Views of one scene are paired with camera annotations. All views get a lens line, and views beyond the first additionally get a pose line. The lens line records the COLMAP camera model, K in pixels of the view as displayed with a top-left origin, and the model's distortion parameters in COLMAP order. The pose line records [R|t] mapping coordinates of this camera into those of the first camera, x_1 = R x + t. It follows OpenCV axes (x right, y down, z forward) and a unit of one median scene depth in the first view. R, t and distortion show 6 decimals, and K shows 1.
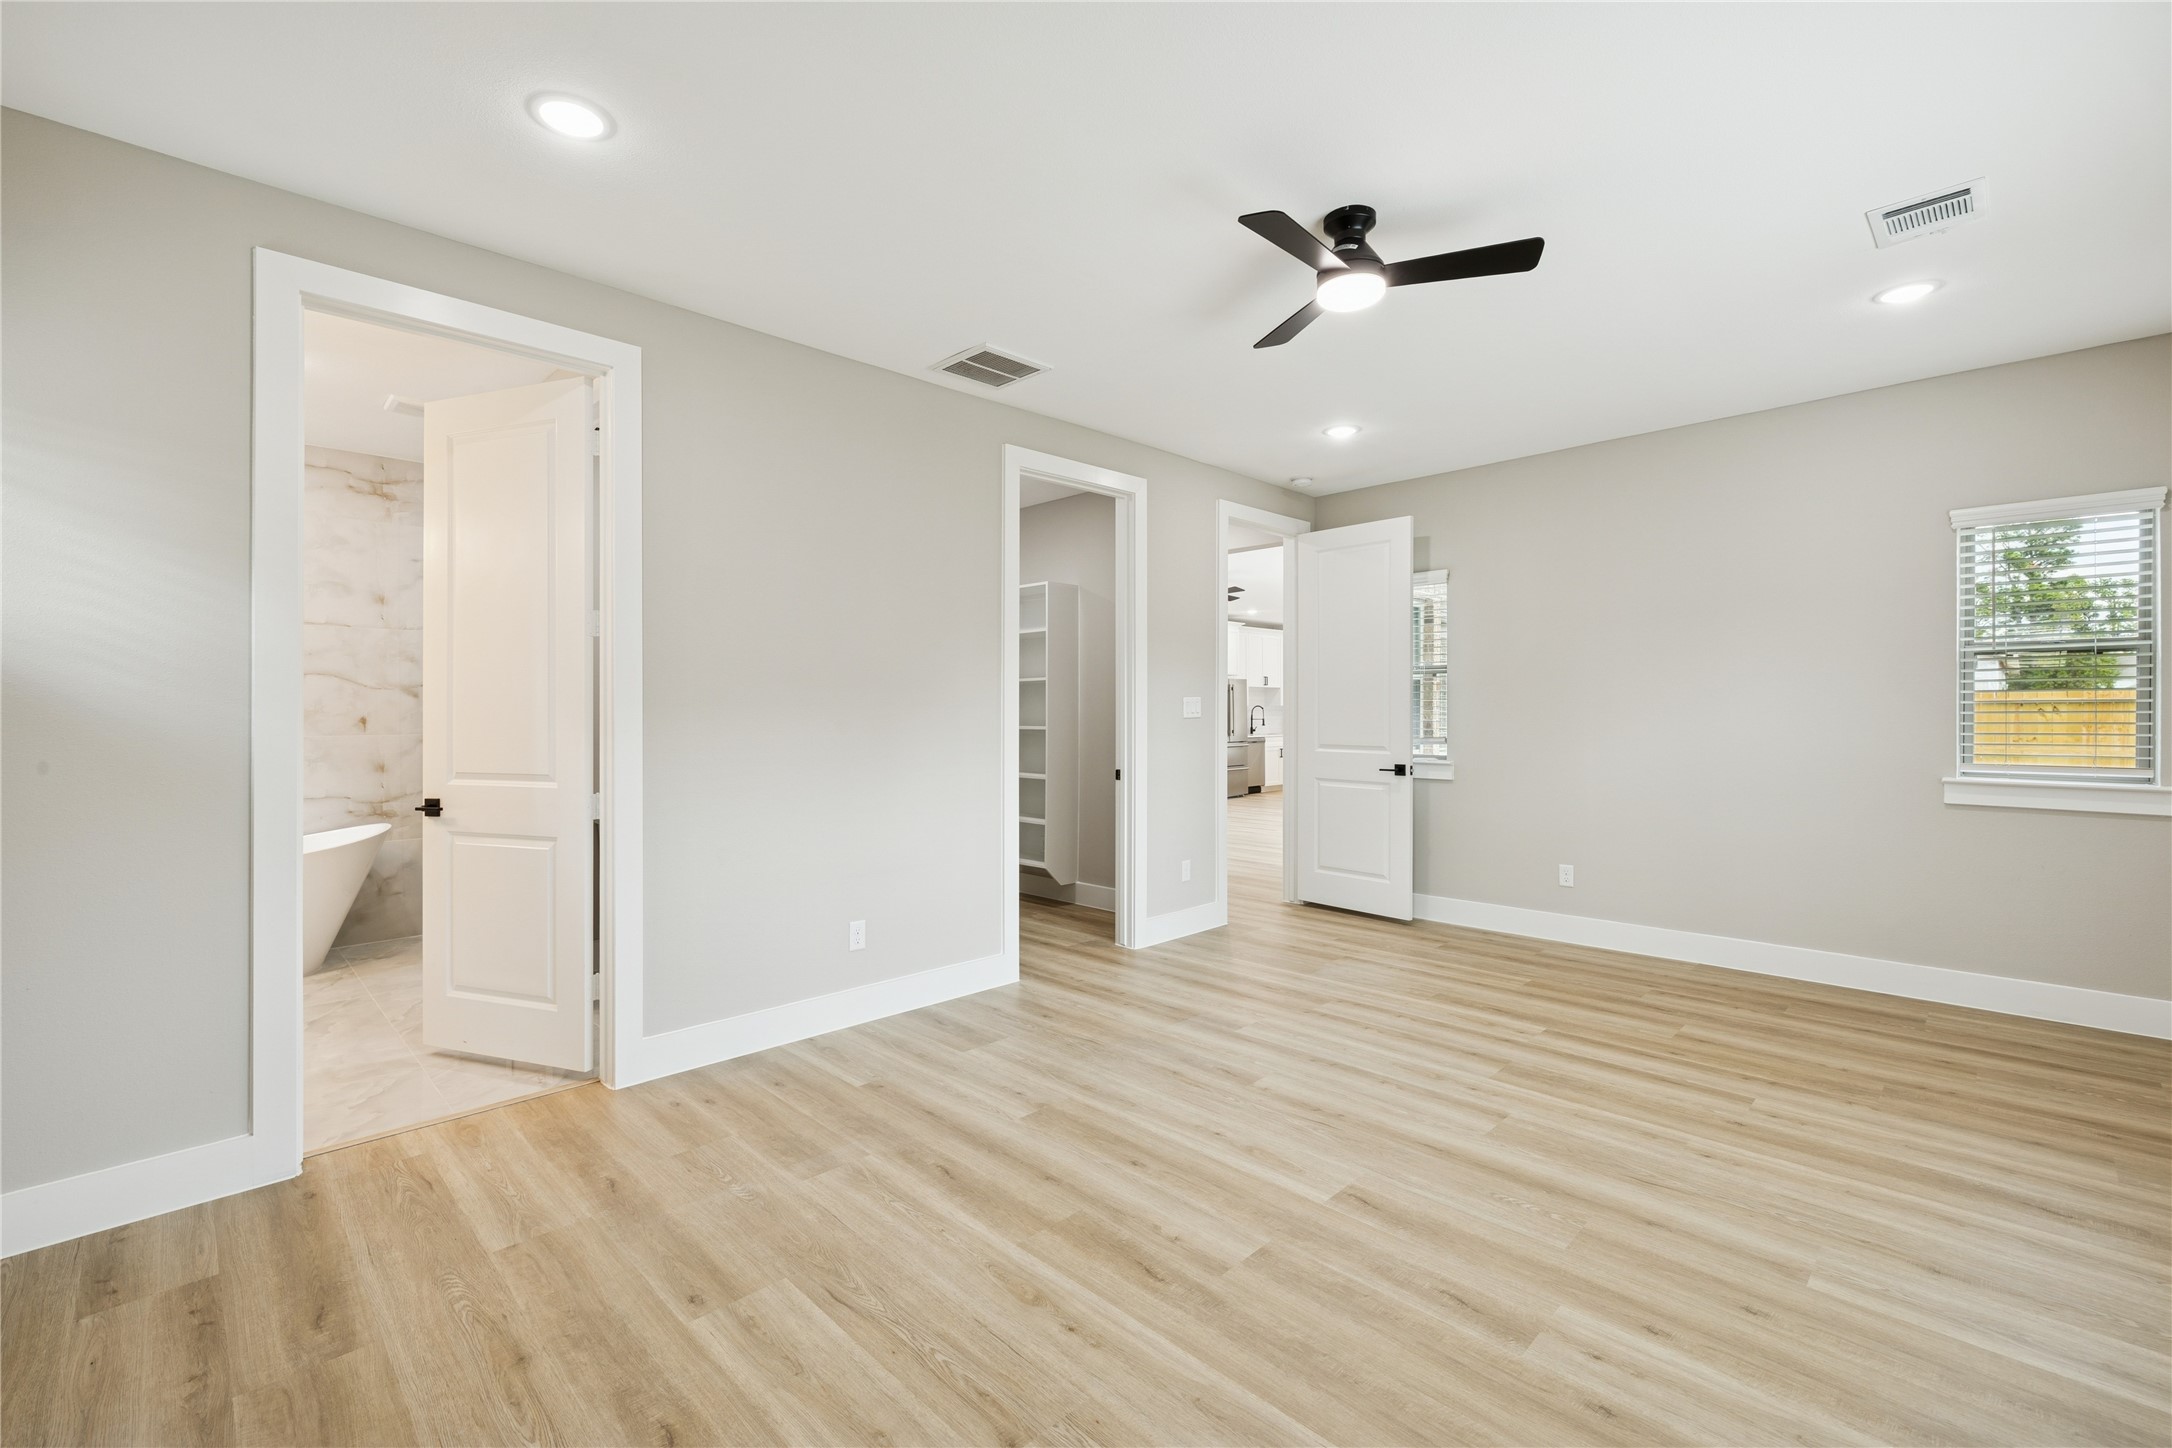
lens RADIAL K [[919.6, 0, 1086.0], [0, 919.6, 724.0], [0, 0, 1]] dist [-0.000022, 0.000030]
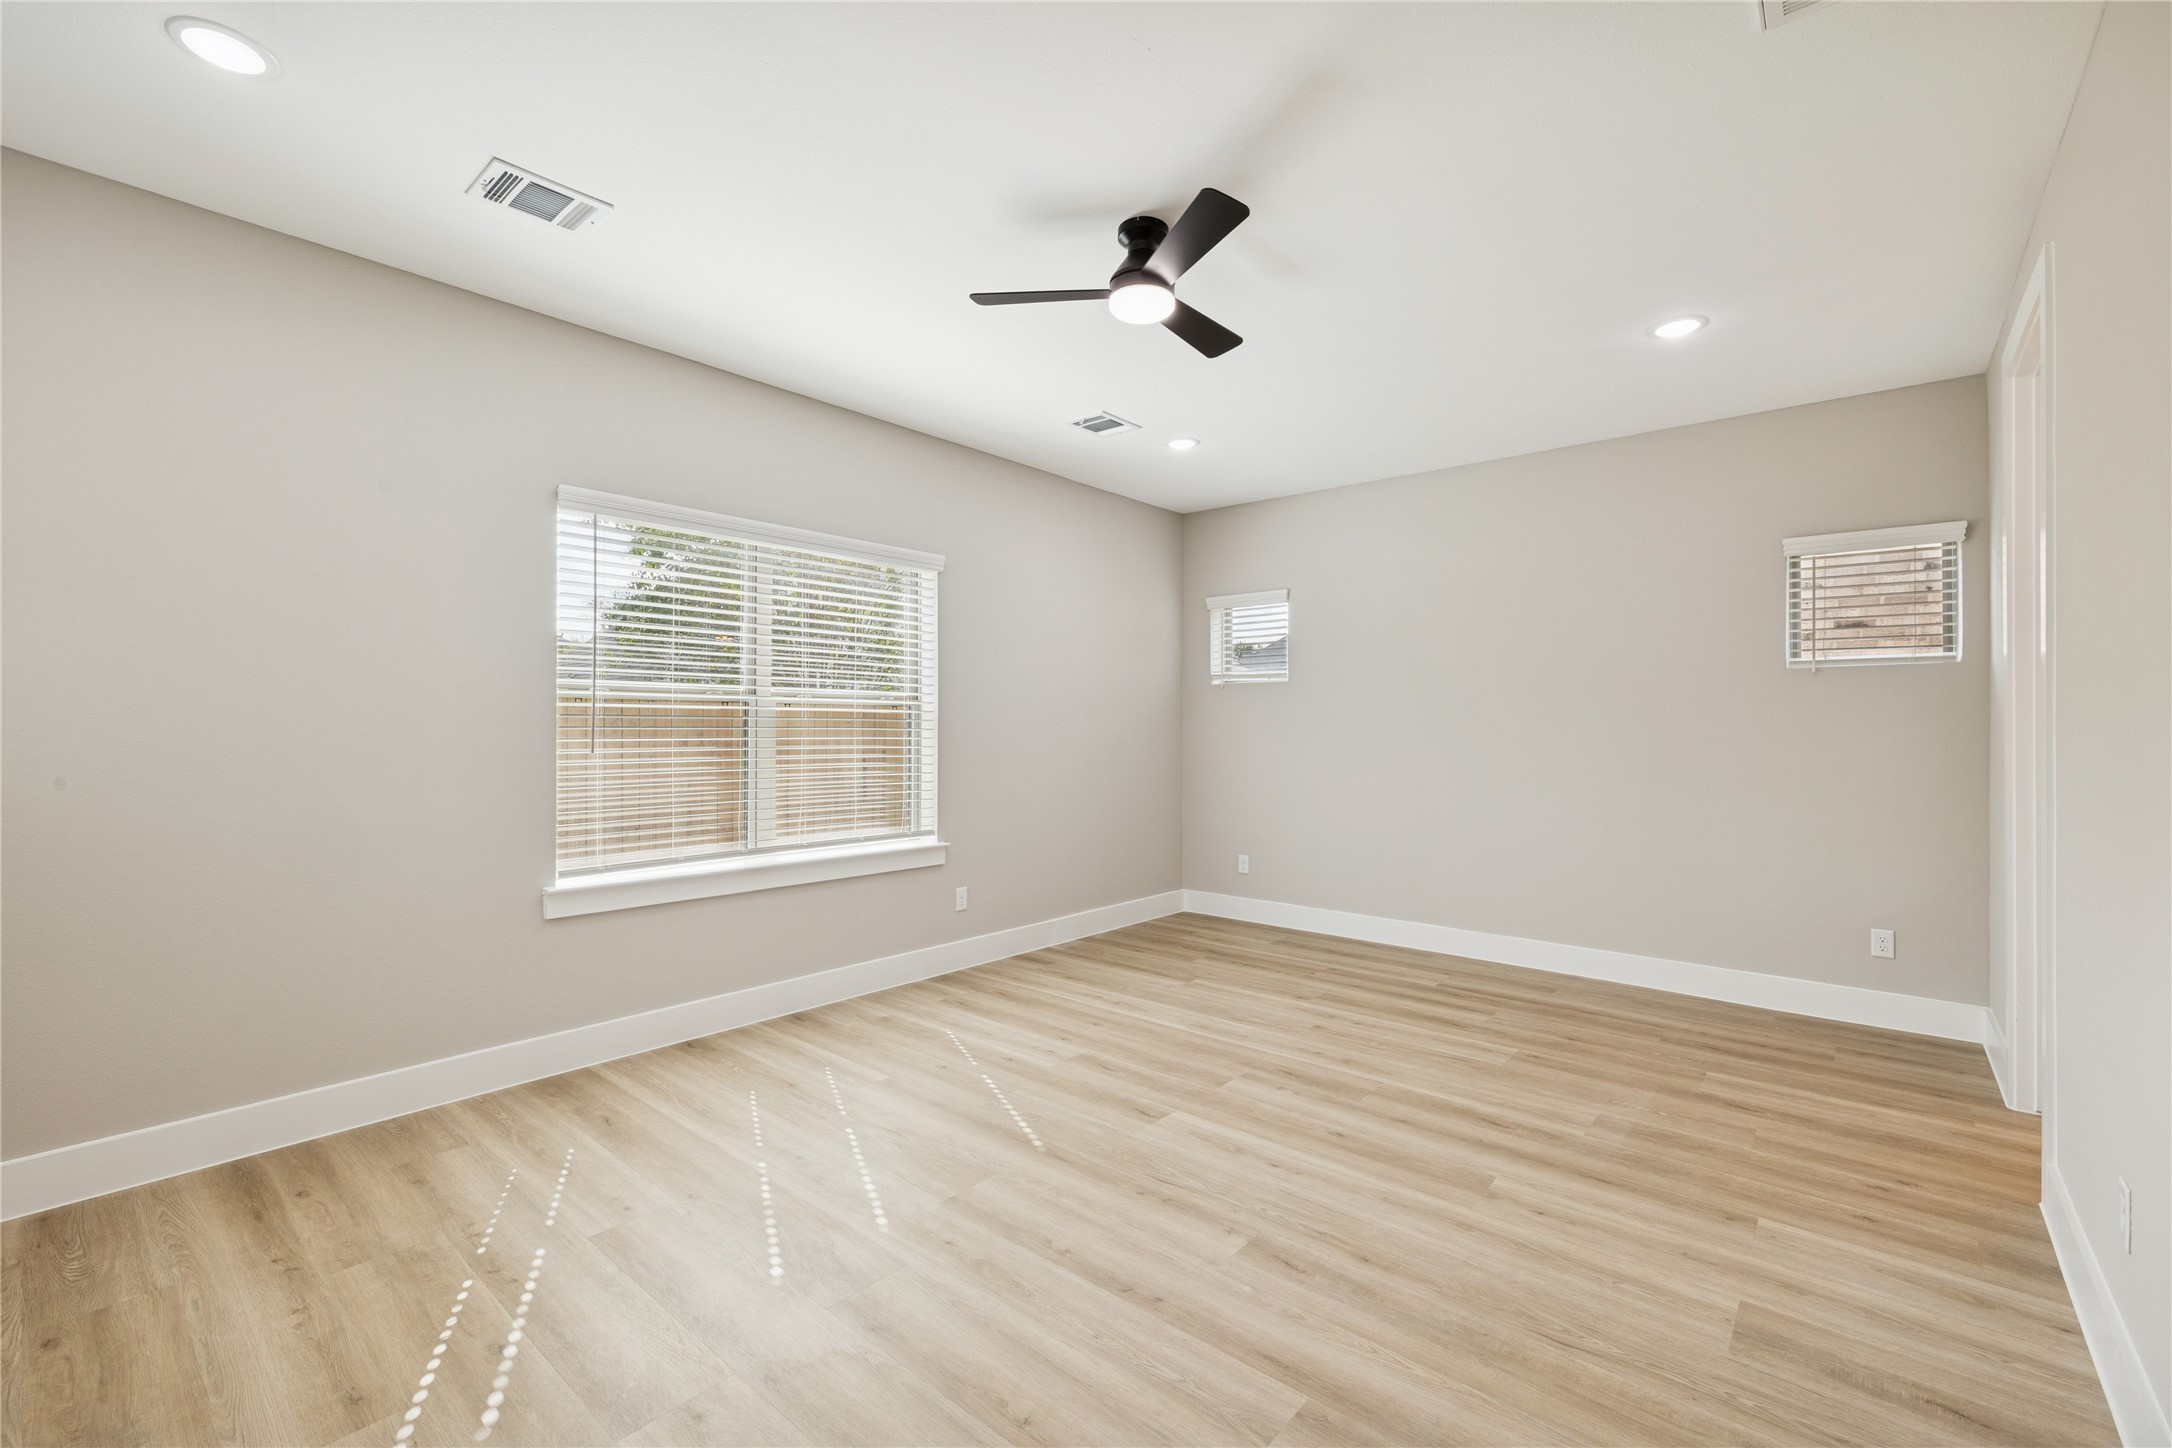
lens RADIAL K [[919.6, 0, 1086.0], [0, 919.6, 724.0], [0, 0, 1]] dist [-0.000022, 0.000030]
pose [[-0.996763, -0.001107, -0.080384, 0.461786], [-0.001946, 0.999944, 0.010361, -0.025544], [0.080368, 0.010484, -0.996710, 2.146168]]
